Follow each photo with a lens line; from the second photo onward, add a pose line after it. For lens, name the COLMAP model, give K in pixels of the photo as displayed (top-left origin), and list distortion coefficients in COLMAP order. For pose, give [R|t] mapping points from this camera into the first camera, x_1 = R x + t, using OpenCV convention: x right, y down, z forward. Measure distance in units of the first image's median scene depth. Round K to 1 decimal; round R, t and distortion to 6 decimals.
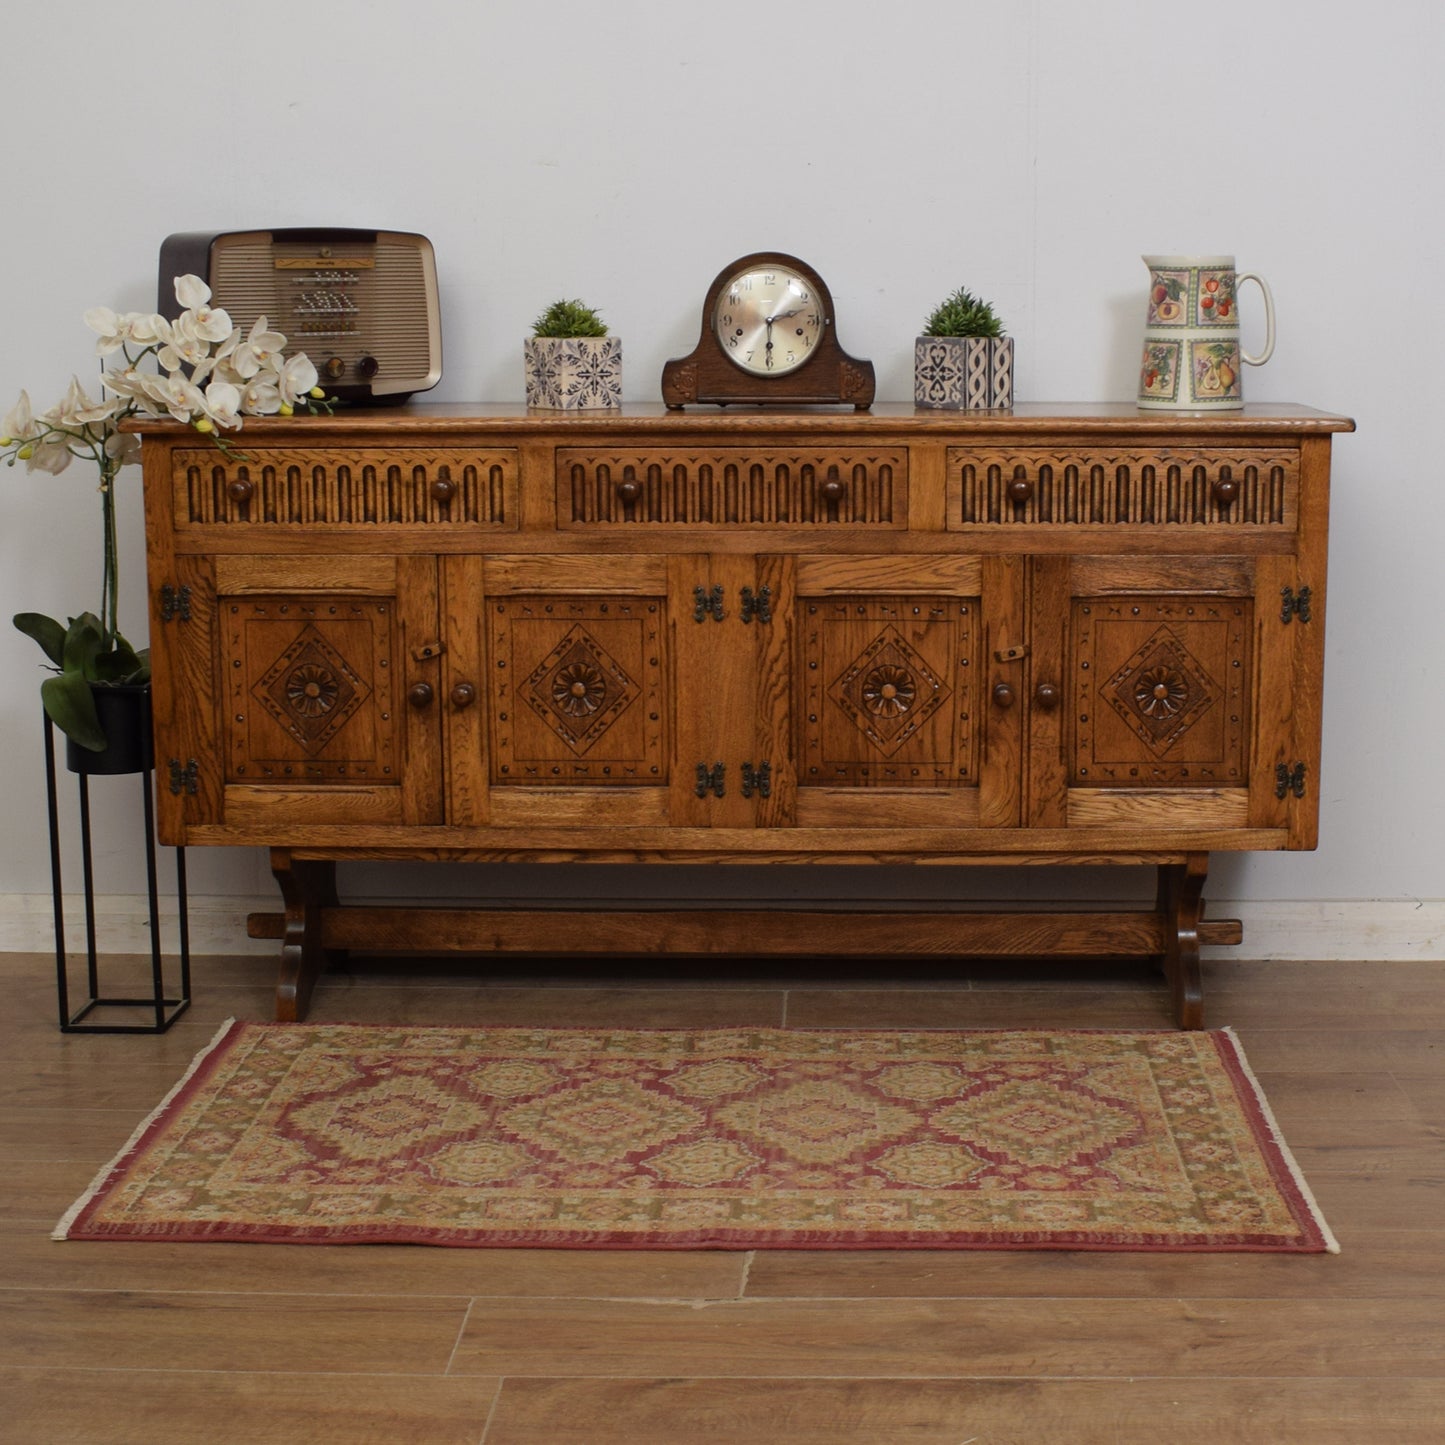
lens RADIAL K [[2476.4, 0, 803.0], [0, 2476.4, 722.3], [0, 0, 1]] dist [-0.083427, -0.107984]
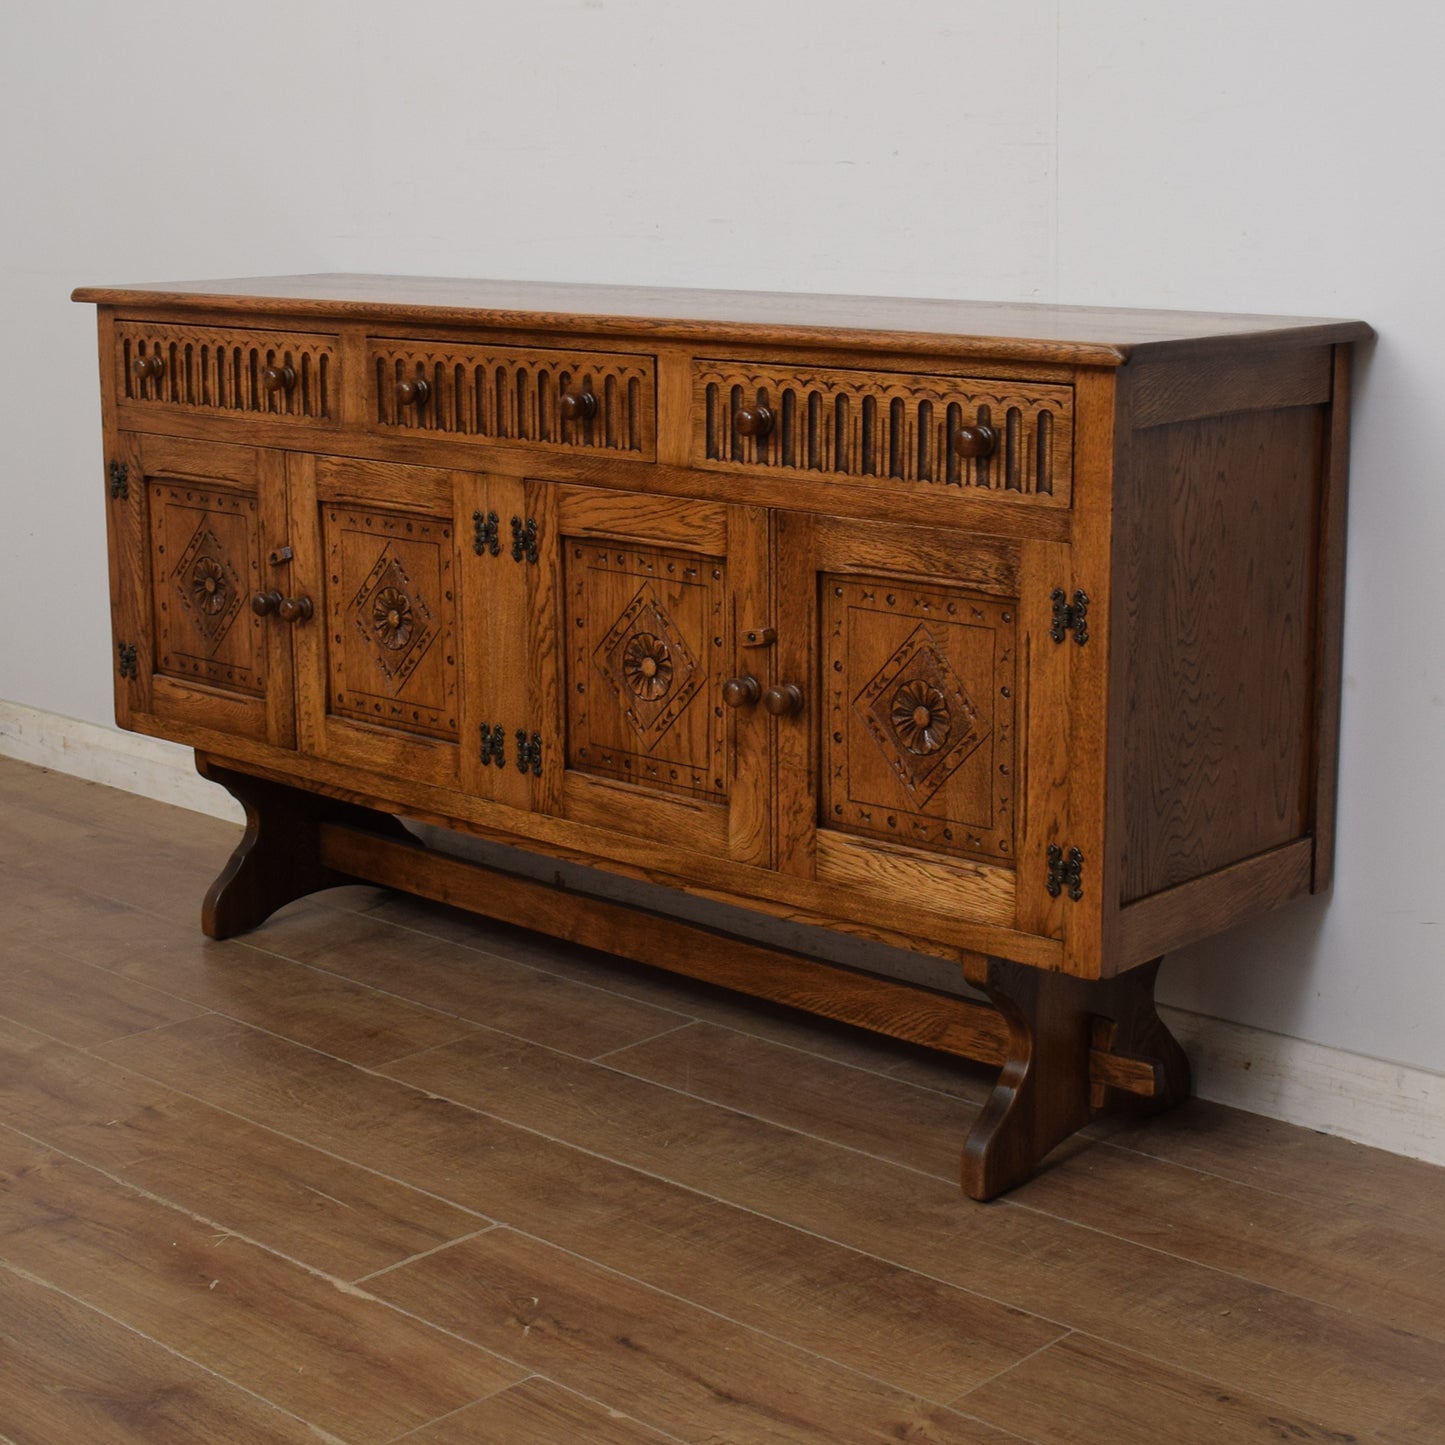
lens RADIAL K [[2562.0, 0, 722.8], [0, 2562.0, 634.4], [0, 0, 1]] dist [-0.093208, -0.032830]
pose [[0.744516, 0.120921, -0.656562, 0.589658], [-0.111702, 0.992159, 0.056062, -0.071468], [0.658193, 0.031600, 0.752186, 0.410463]]
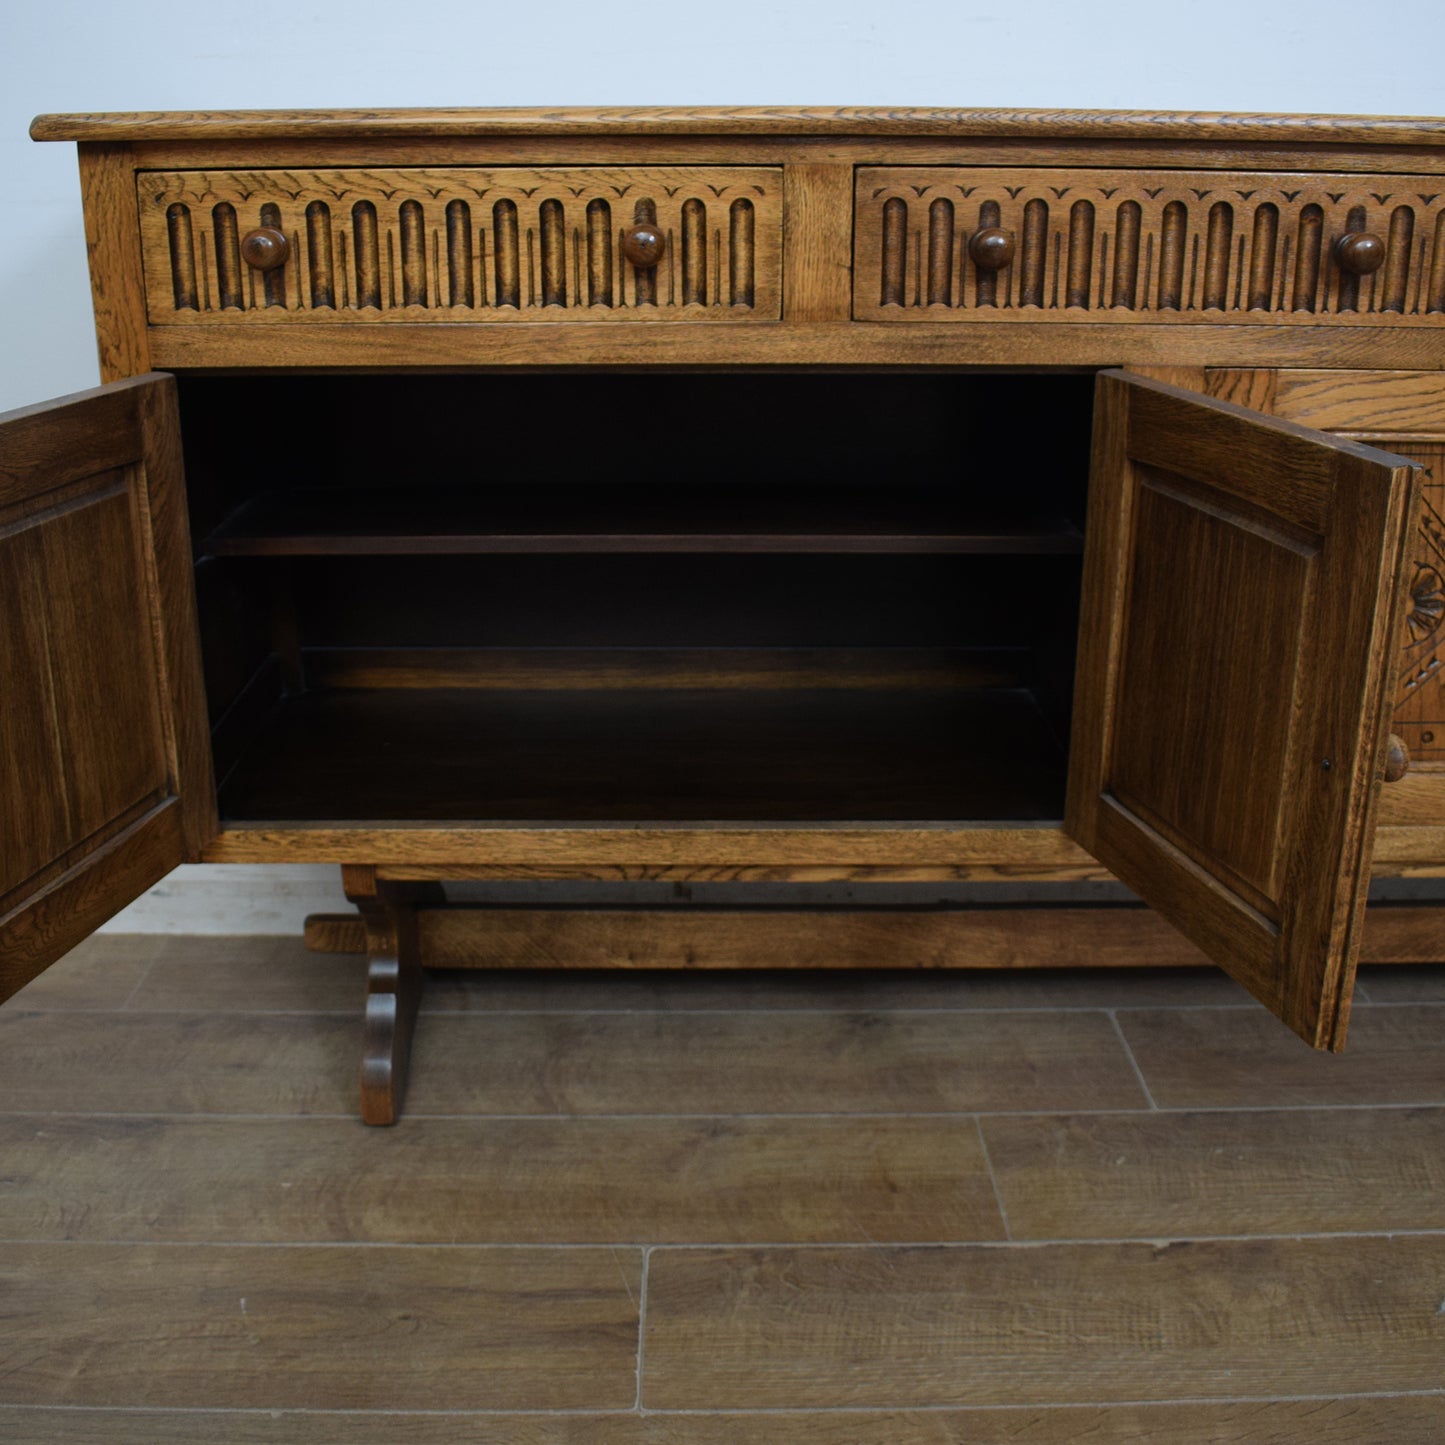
lens RADIAL K [[1730.1, 0, 723.9], [0, 1730.1, 721.0], [0, 0, 1]] dist [-0.101925, 0.012819]
pose [[0.999458, -0.008698, 0.031752, -0.140696], [0.003281, 0.985979, 0.166836, -0.053887], [-0.032758, -0.166641, 0.985473, 0.610189]]
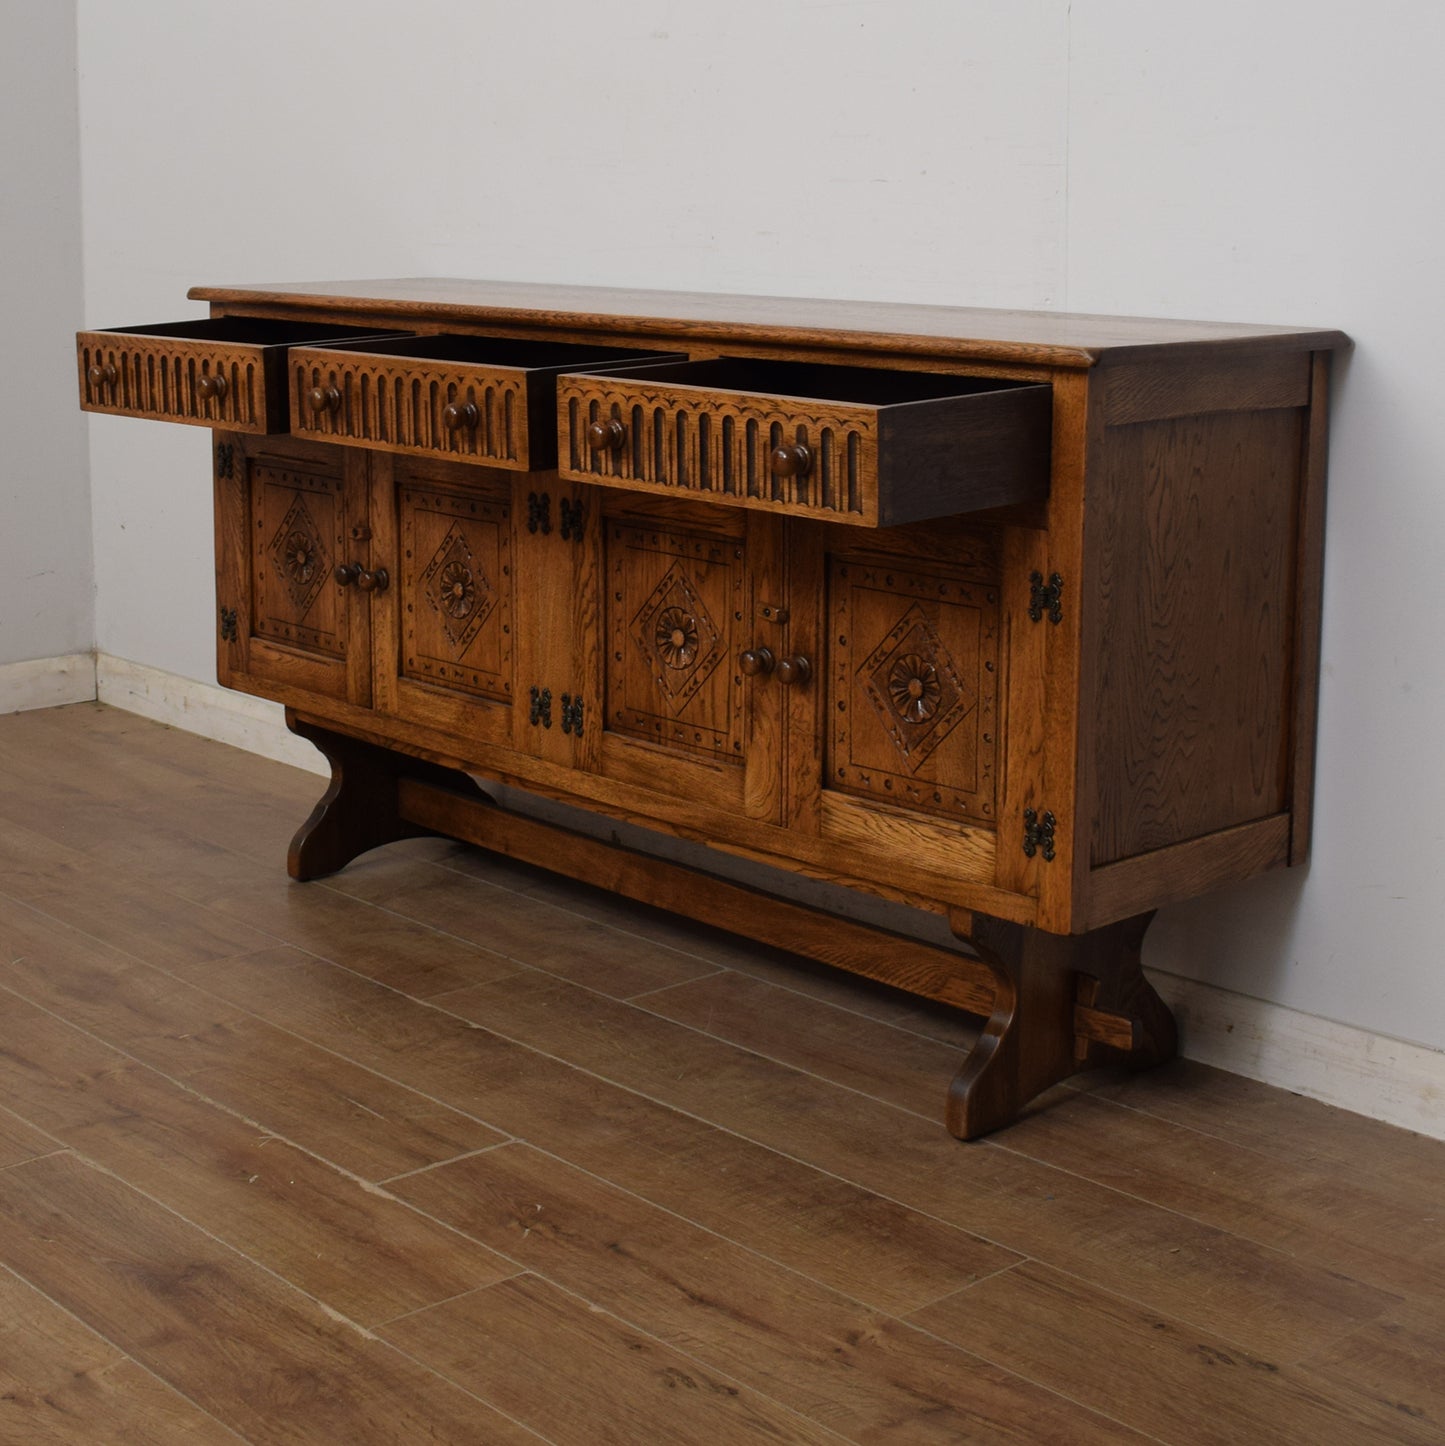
lens RADIAL K [[2454.9, 0, 598.9], [0, 2454.9, 535.3], [0, 0, 1]] dist [-0.108498, 0.038039]
pose [[0.663917, 0.110900, -0.739538, 0.647194], [-0.131855, 0.990809, 0.030208, -0.070407], [0.736090, 0.077456, 0.672437, 0.411746]]
